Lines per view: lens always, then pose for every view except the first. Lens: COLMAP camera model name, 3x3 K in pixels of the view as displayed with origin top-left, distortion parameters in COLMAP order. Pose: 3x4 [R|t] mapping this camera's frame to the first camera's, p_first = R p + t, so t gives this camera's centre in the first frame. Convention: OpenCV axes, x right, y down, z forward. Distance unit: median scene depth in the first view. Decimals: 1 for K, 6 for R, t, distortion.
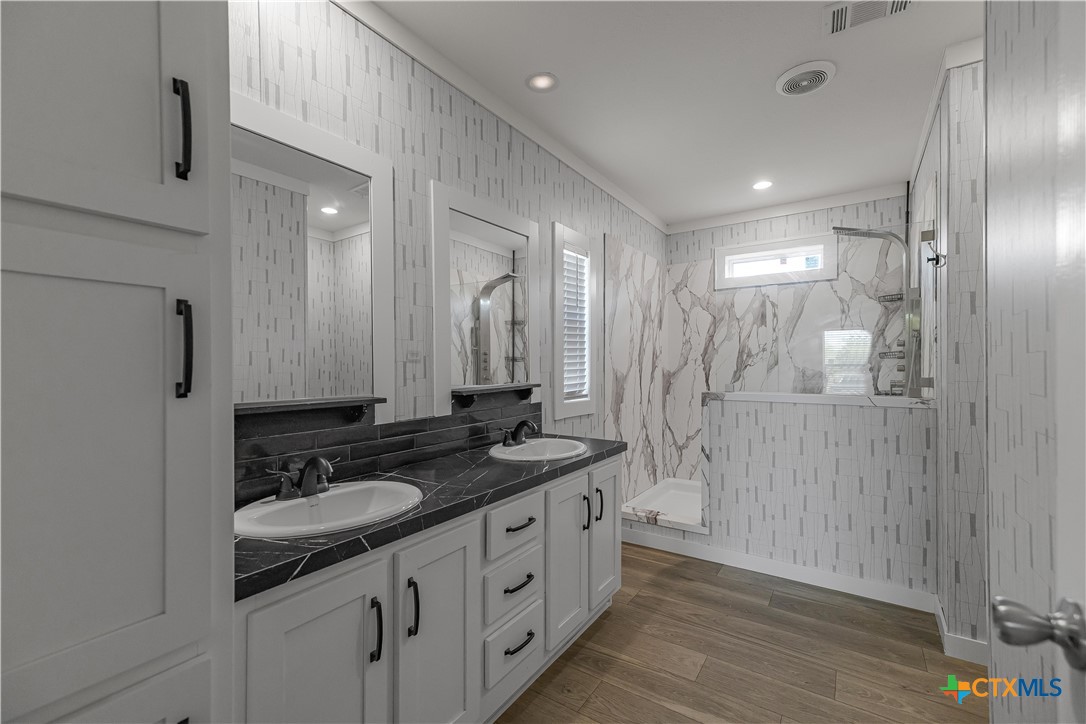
lens RADIAL K [[457.7, 0, 534.7], [0, 457.7, 362.4], [0, 0, 1]] dist [0.006105, -0.001065]
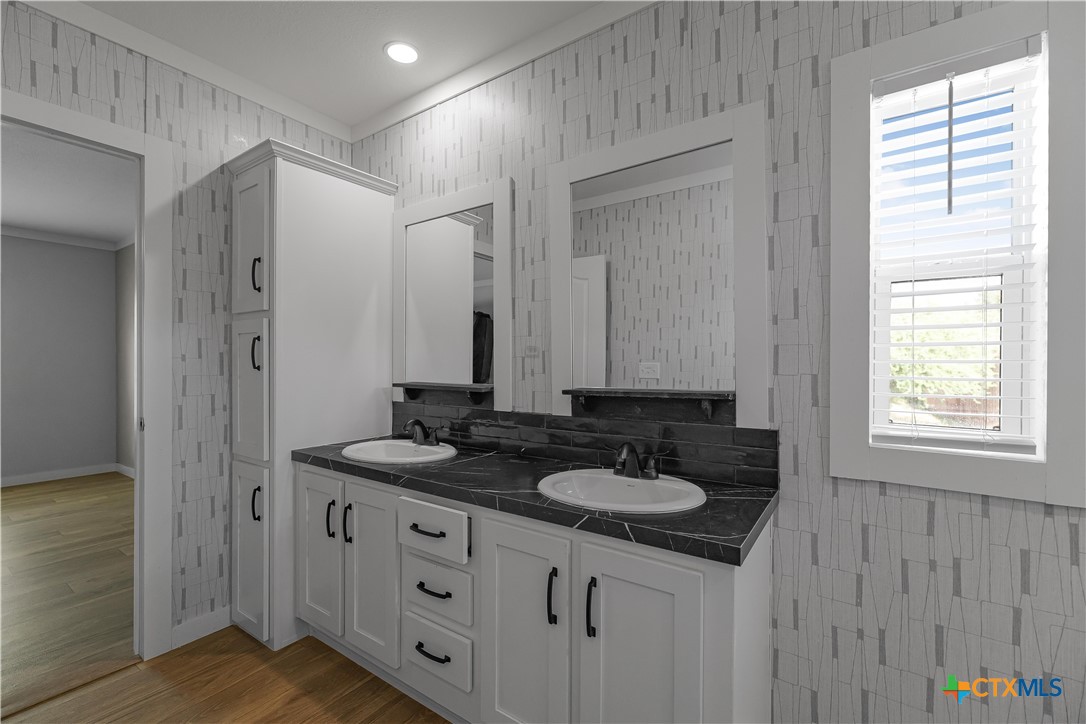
lens RADIAL K [[457.7, 0, 541.7], [0, 457.7, 356.9], [0, 0, 1]] dist [0.006105, -0.001065]
pose [[0.003710, -0.001285, -0.999992, 0.744879], [0.008360, 0.999964, -0.001254, 0.000357], [0.999958, -0.008356, 0.003721, 0.991692]]
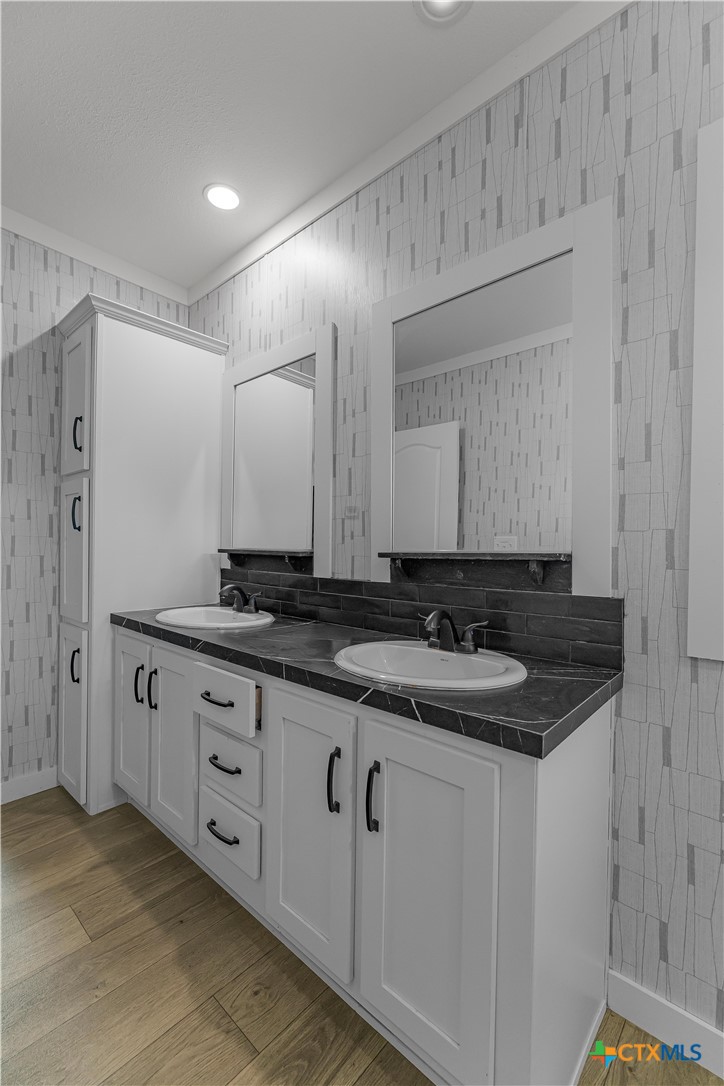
lens RADIAL K [[457.7, 0, 361.2], [0, 457.7, 543.5], [0, 0, 1]] dist [0.006105, -0.001065]
pose [[-0.117028, 0.003248, -0.993123, 0.649261], [-0.003899, 0.999985, 0.003729, 0.045935], [0.993121, 0.004308, -0.117013, 1.099941]]
